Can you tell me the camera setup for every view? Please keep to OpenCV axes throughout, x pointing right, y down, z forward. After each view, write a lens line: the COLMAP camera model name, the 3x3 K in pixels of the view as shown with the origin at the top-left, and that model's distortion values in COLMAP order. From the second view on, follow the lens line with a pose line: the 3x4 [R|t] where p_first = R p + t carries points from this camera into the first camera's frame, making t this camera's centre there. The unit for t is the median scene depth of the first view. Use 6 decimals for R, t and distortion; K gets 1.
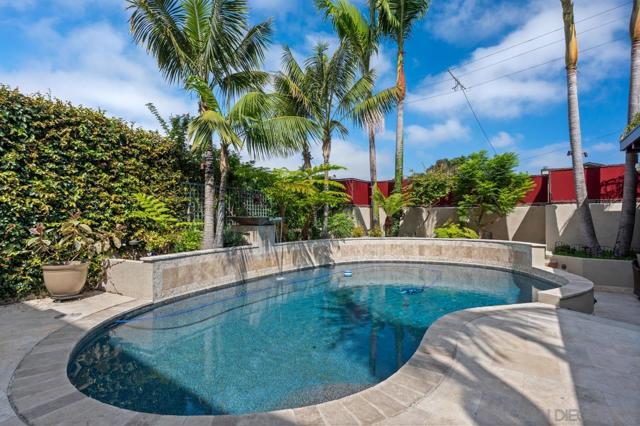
lens RADIAL K [[328.7, 0, 318.5], [0, 328.7, 214.4], [0, 0, 1]] dist [-0.003222, 0.000850]
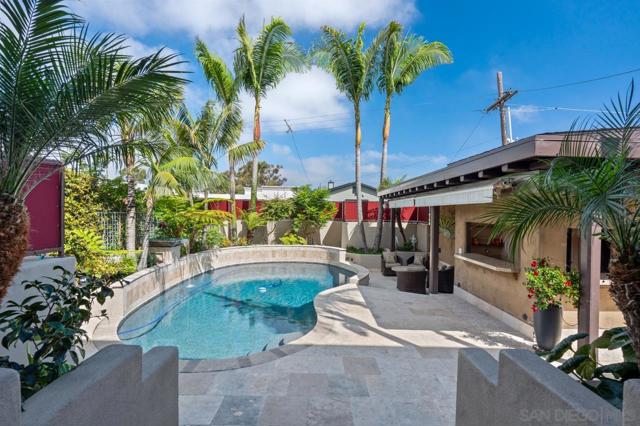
lens RADIAL K [[308.3, 0, 320.3], [0, 308.3, 213.3], [0, 0, 1]] dist [0.001689, 0.000107]
pose [[0.831113, 0.010824, 0.555998, -0.295038], [-0.023404, 0.999606, 0.015524, -0.103877], [-0.555611, -0.025915, 0.831039, -0.255663]]
